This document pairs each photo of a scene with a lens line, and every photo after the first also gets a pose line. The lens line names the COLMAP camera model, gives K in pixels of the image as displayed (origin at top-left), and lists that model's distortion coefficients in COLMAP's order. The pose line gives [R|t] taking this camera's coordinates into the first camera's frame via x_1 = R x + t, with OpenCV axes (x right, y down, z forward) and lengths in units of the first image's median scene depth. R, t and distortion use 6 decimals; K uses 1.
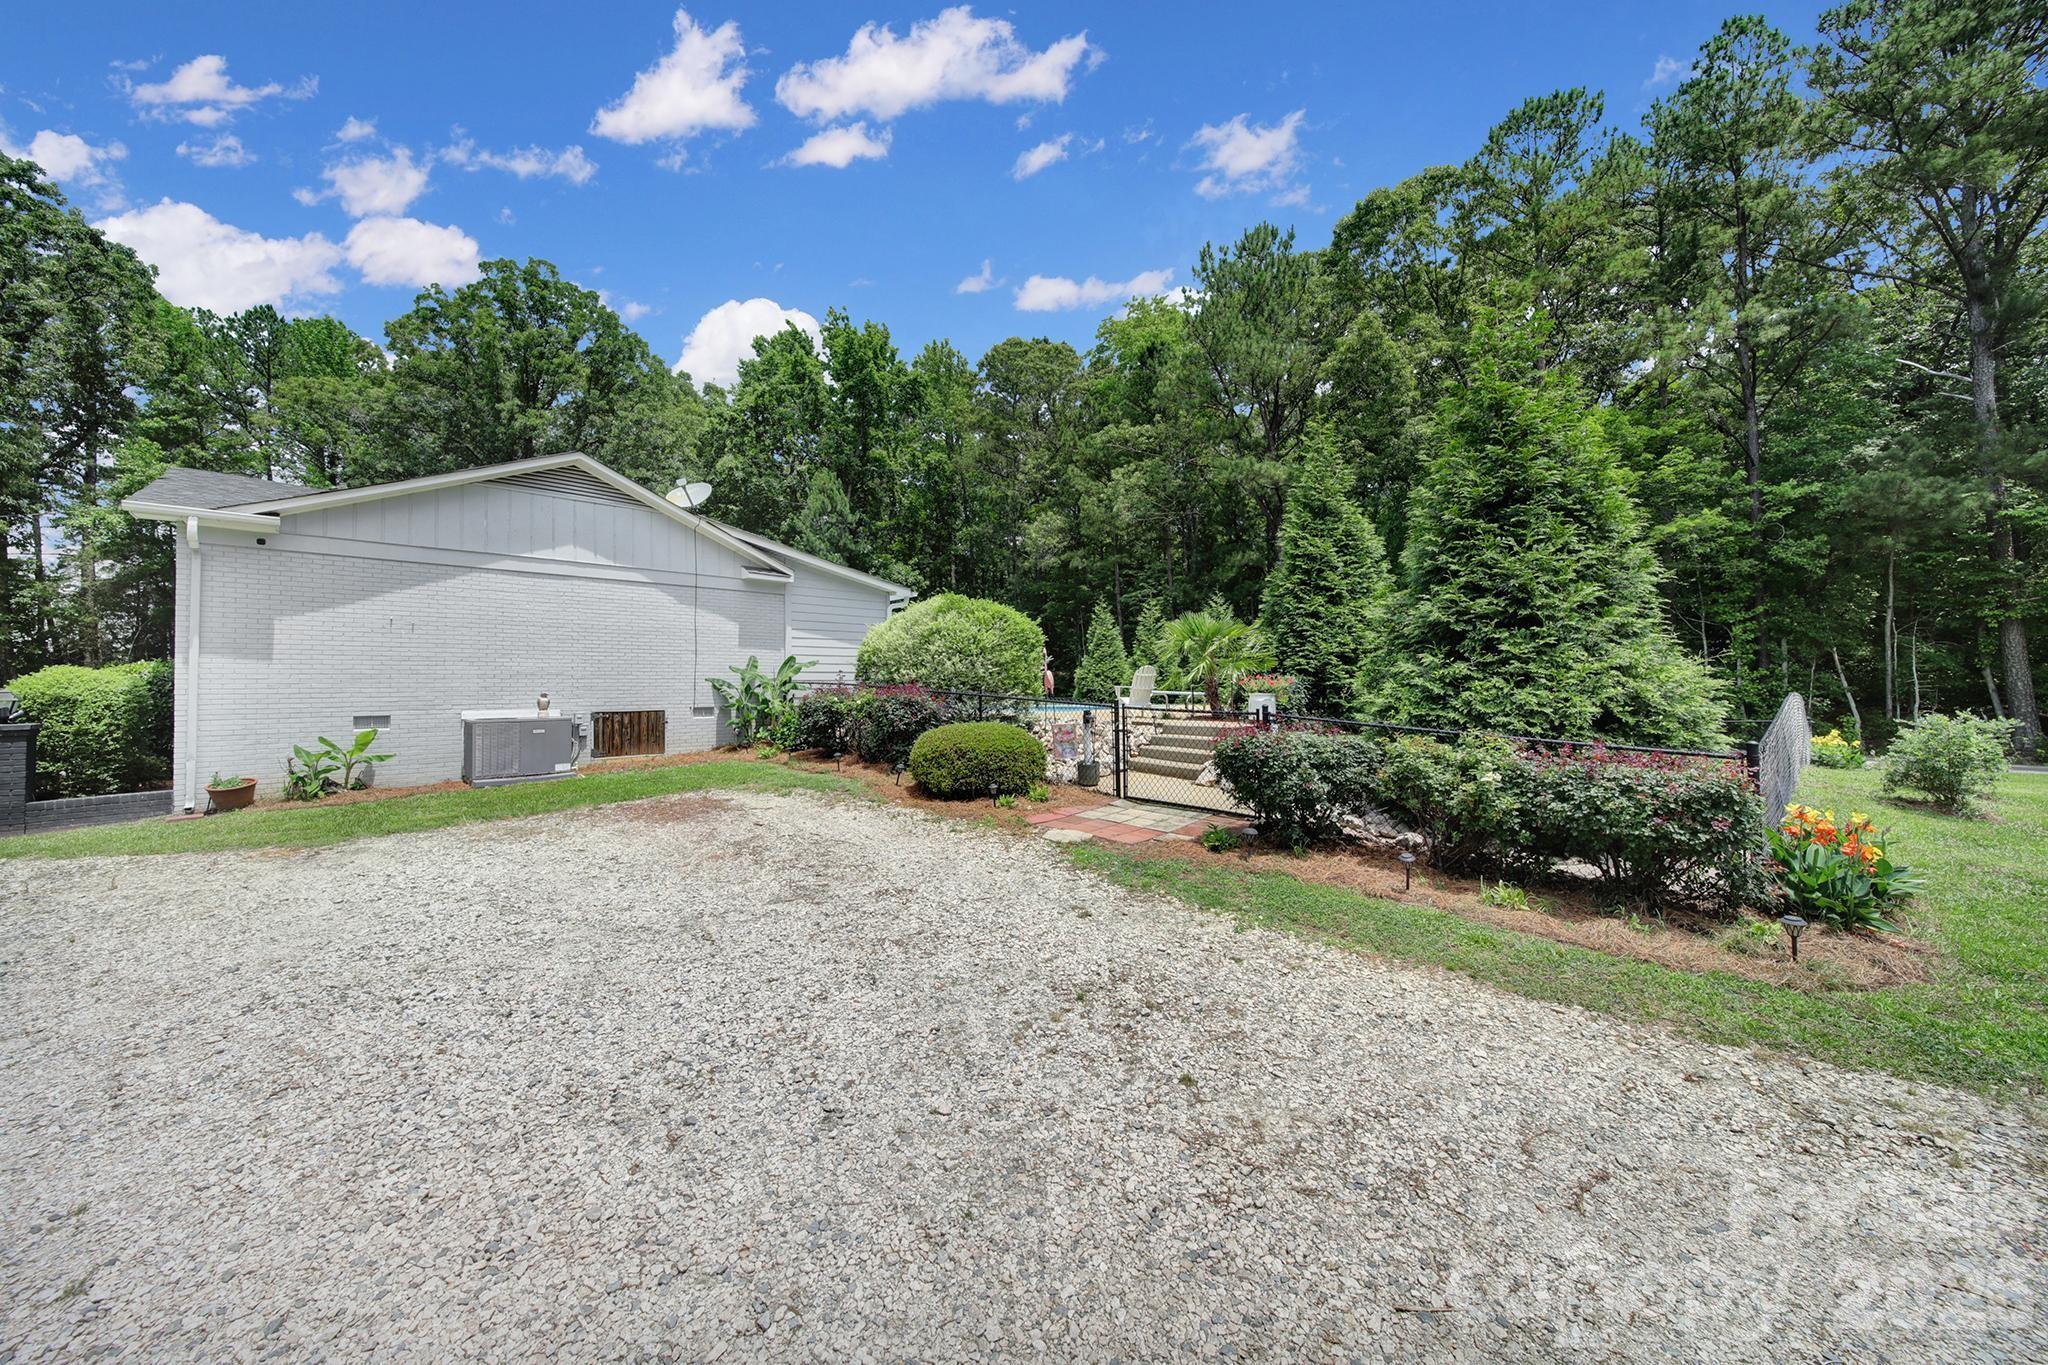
lens RADIAL K [[721.3, 0, 1027.2], [0, 721.3, 666.2], [0, 0, 1]] dist [-0.000757, -0.000067]
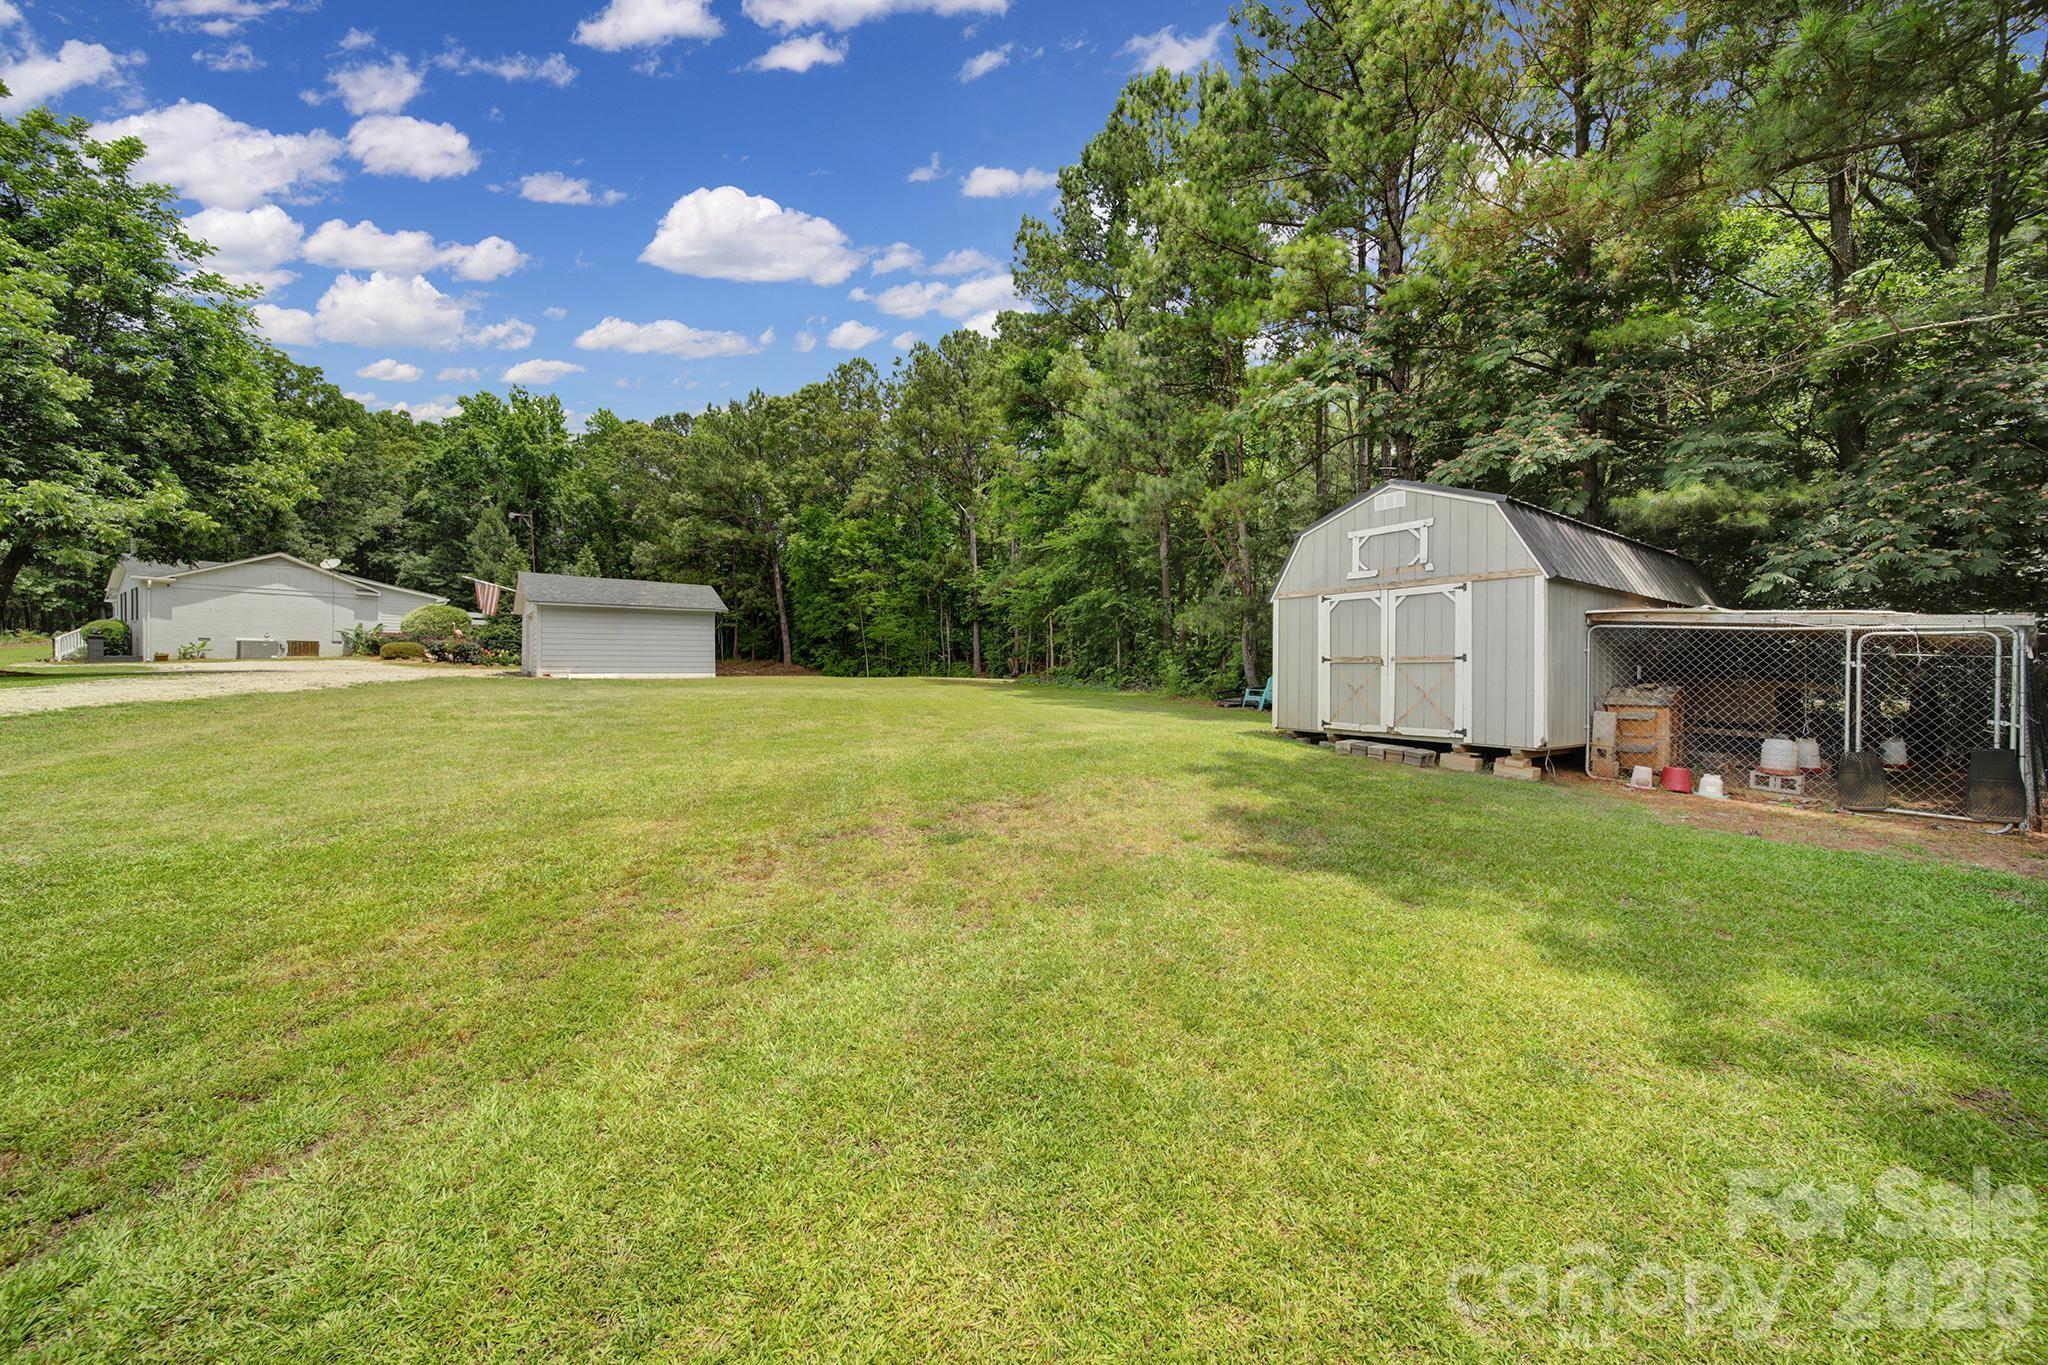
lens RADIAL K [[721.3, 0, 1027.2], [0, 721.3, 666.2], [0, 0, 1]] dist [-0.000757, -0.000067]
pose [[0.978741, 0.011361, 0.204783, 1.509981], [-0.016024, 0.999648, 0.021122, 0.050629], [-0.204471, -0.023955, 0.978579, -2.151858]]
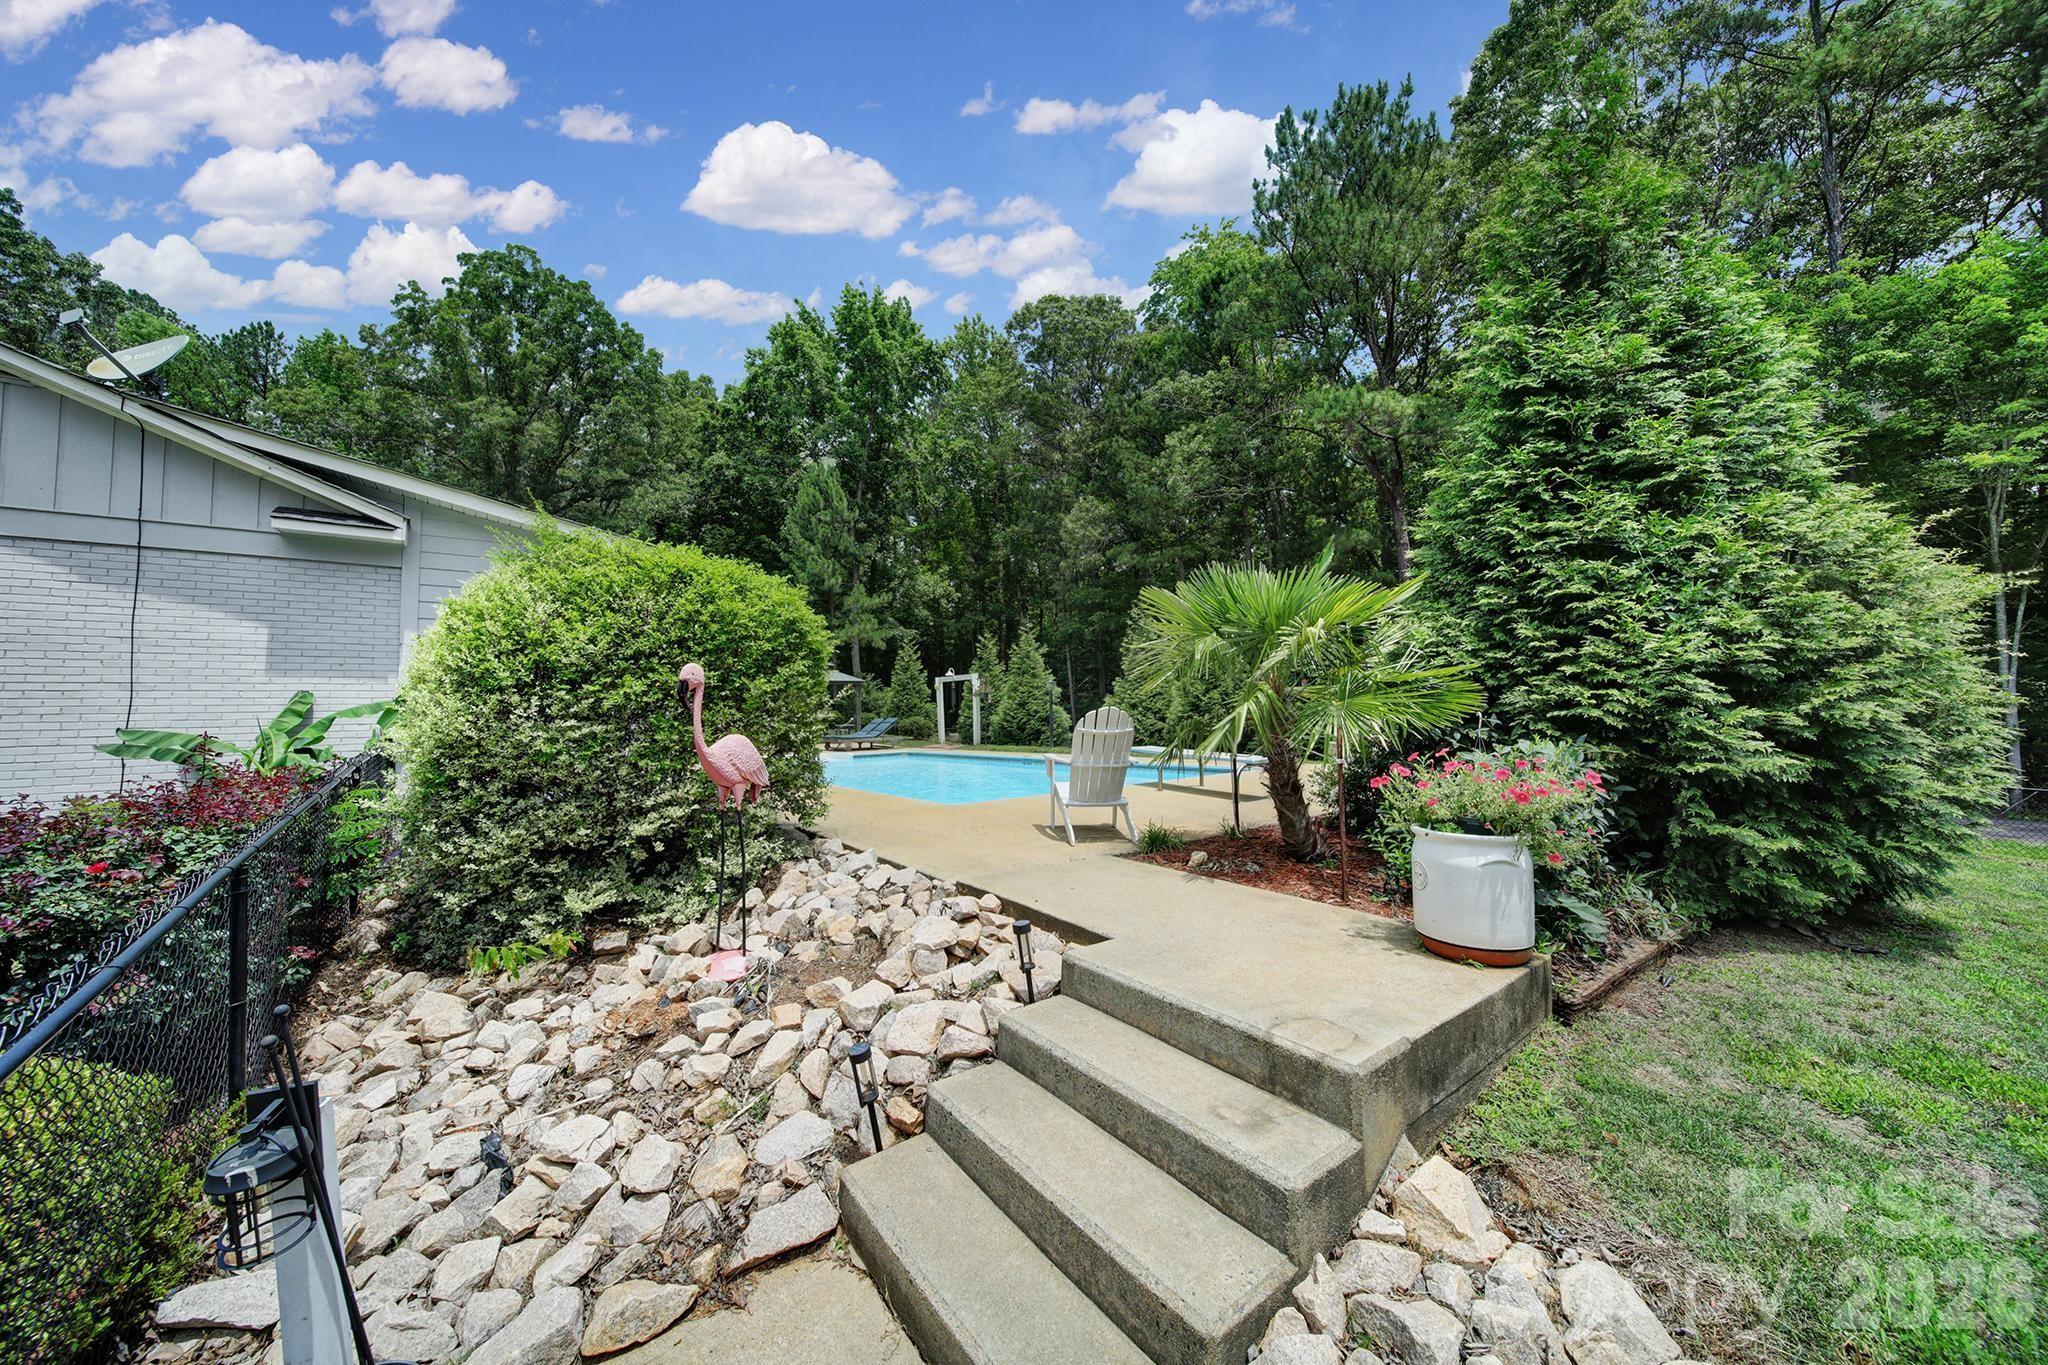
lens RADIAL K [[721.3, 0, 1027.2], [0, 721.3, 666.2], [0, 0, 1]] dist [-0.000757, -0.000067]
pose [[0.991825, -0.015723, -0.126635, 0.170910], [0.011684, 0.999401, -0.032570, -0.010434], [0.127072, 0.030824, 0.991414, 0.605997]]
